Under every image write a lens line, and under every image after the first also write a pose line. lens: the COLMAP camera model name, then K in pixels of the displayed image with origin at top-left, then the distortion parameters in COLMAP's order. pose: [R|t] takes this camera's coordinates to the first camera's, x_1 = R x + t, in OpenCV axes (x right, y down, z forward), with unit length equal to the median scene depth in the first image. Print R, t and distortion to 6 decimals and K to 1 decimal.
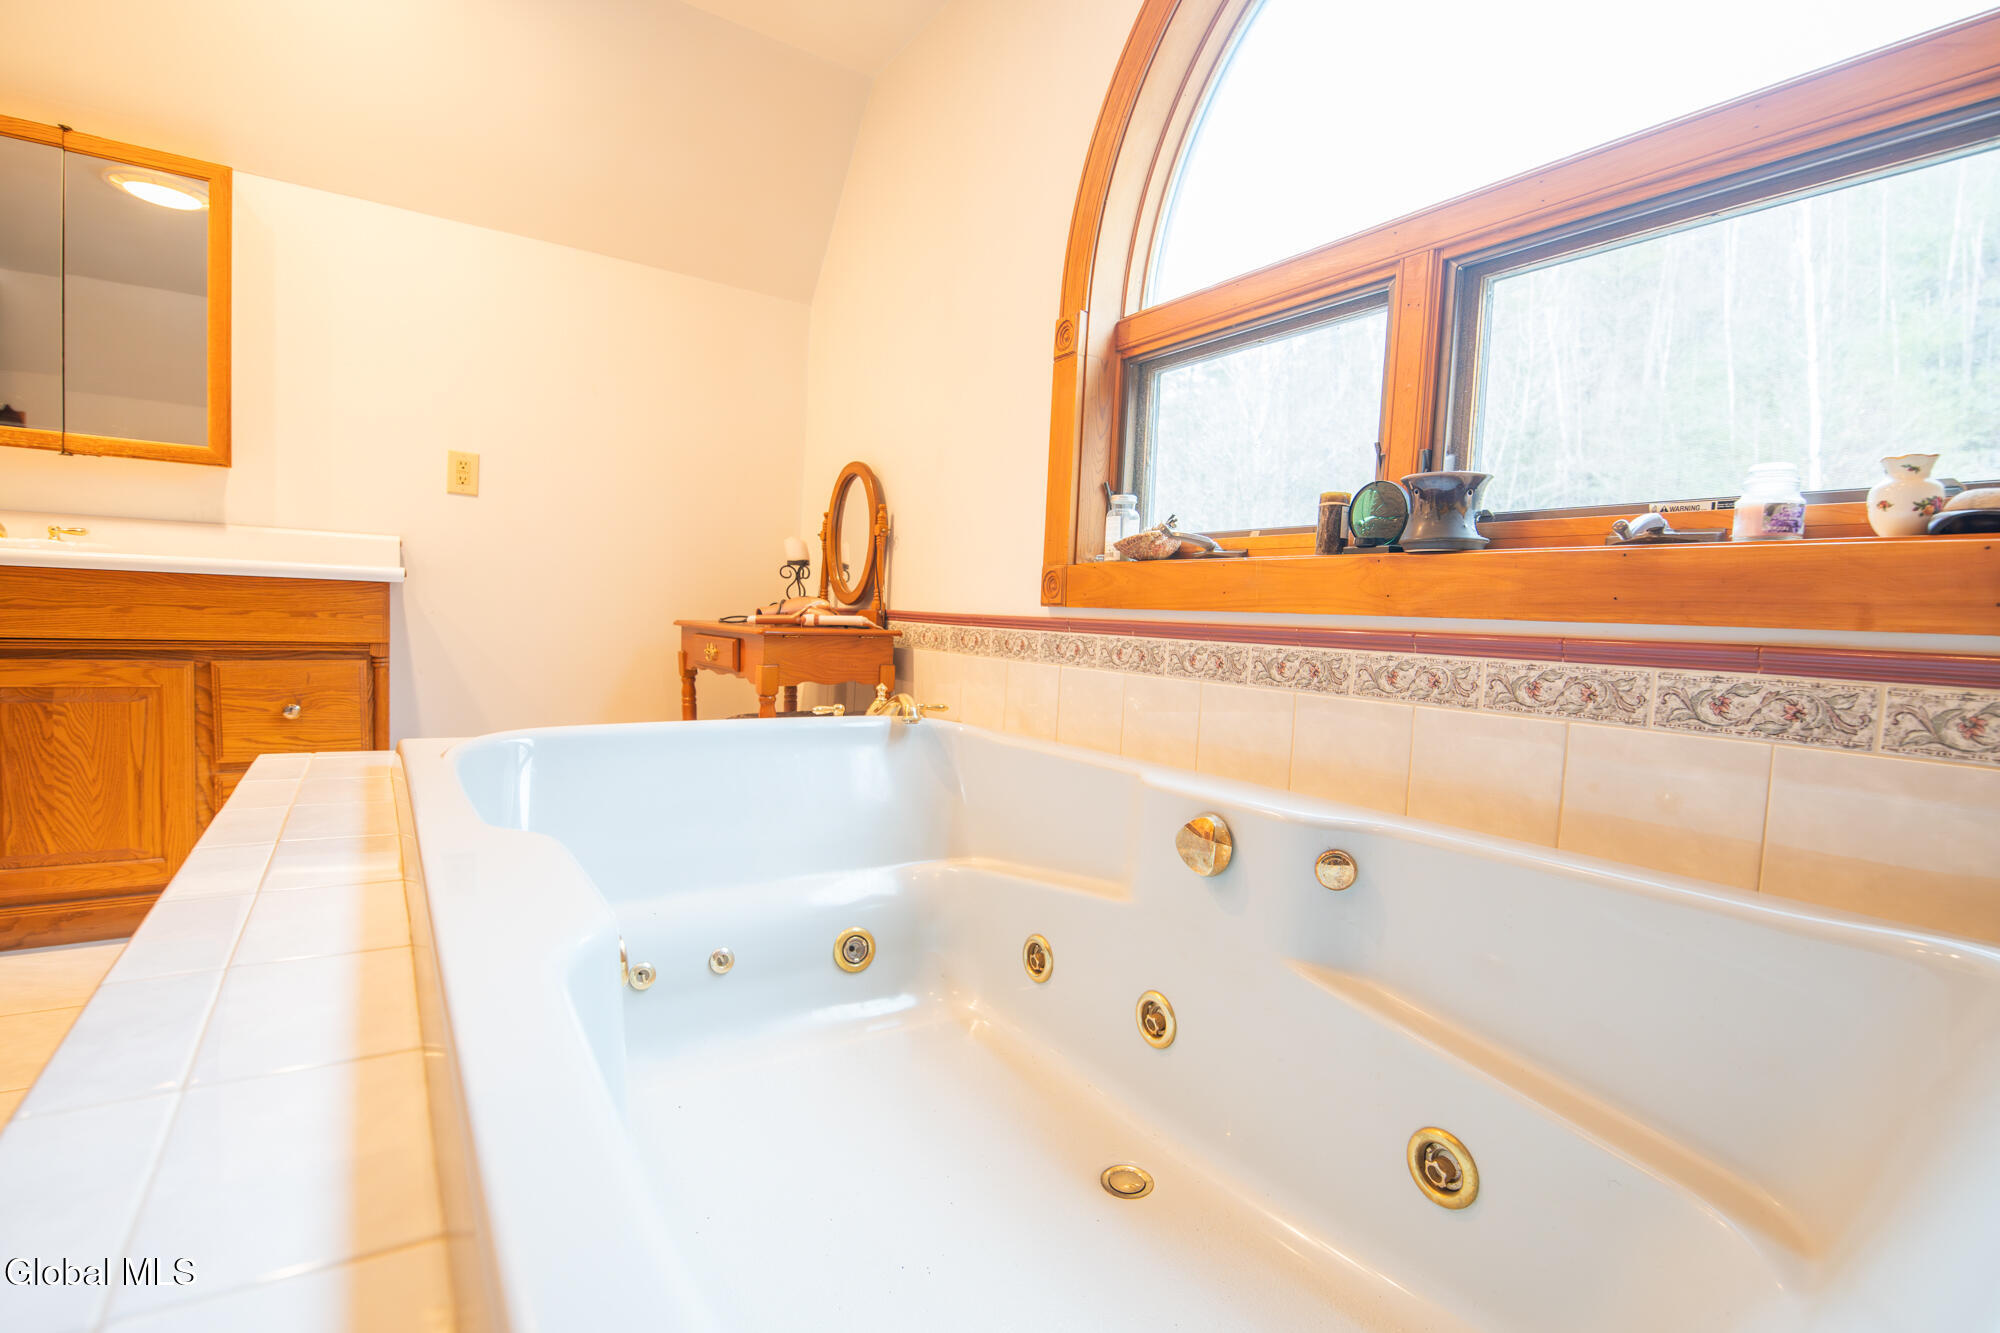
lens RADIAL K [[923.1, 0, 1017.6], [0, 923.1, 683.0], [0, 0, 1]] dist [-0.012827, -0.003689]
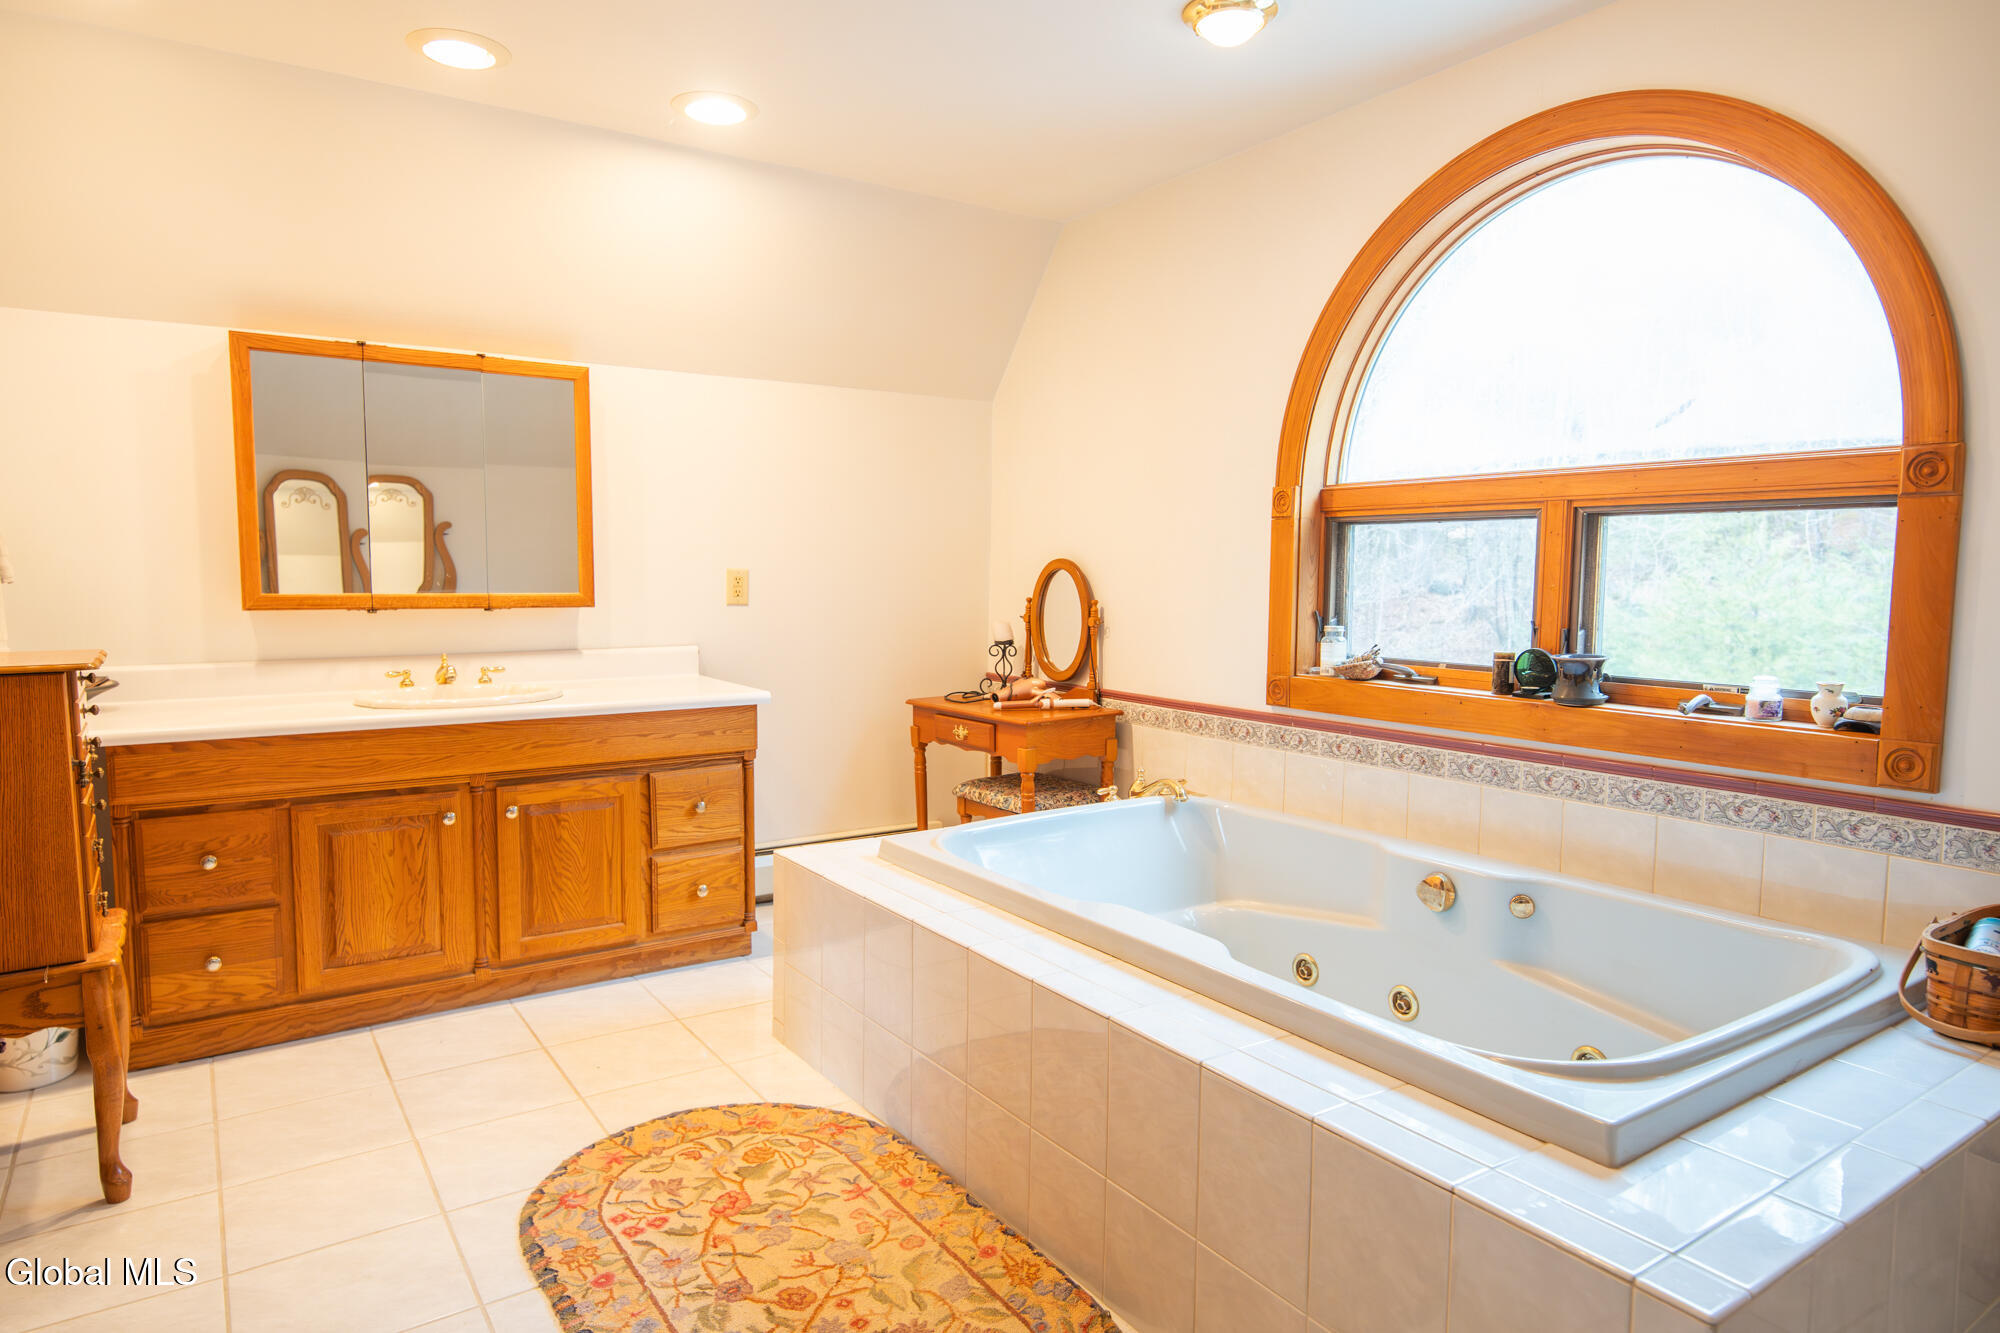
lens RADIAL K [[1199.3, 0, 994.4], [0, 1199.3, 668.3], [0, 0, 1]] dist [0.009323, 0.000819]
pose [[0.998989, -0.037840, -0.024290, -0.355947], [0.038114, 0.999213, 0.010946, -0.190367], [0.023857, -0.011860, 0.999645, -0.792352]]
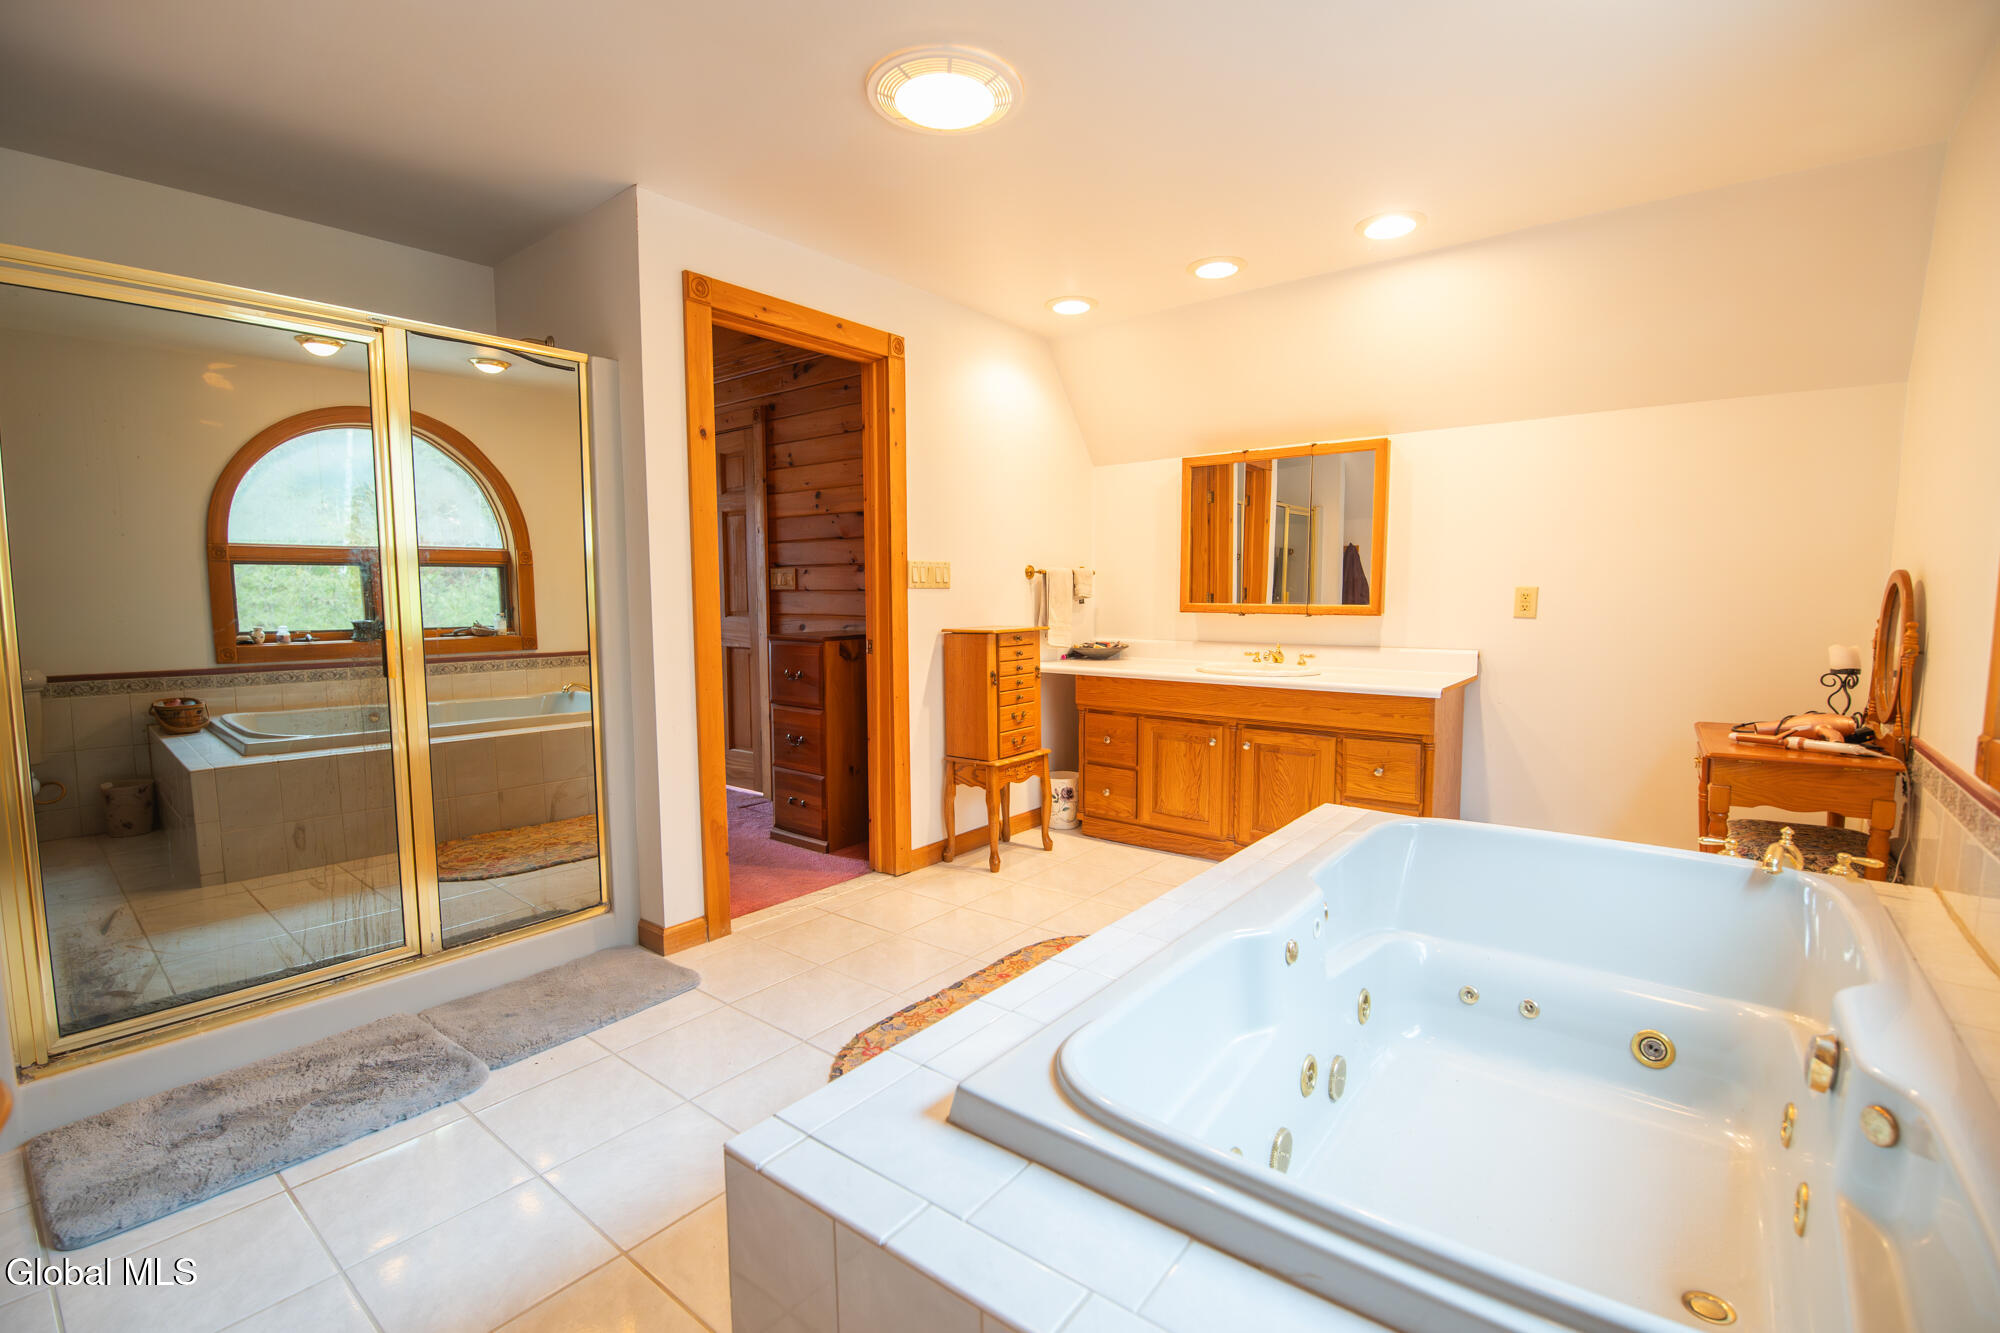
lens RADIAL K [[883.0, 0, 996.5], [0, 883.0, 666.0], [0, 0, 1]] dist [-0.015364, -0.004471]
pose [[0.277634, 0.036966, -0.959975, 0.627235], [-0.051659, 0.998388, 0.023504, -0.184039], [0.959297, 0.043066, 0.279096, -0.156001]]
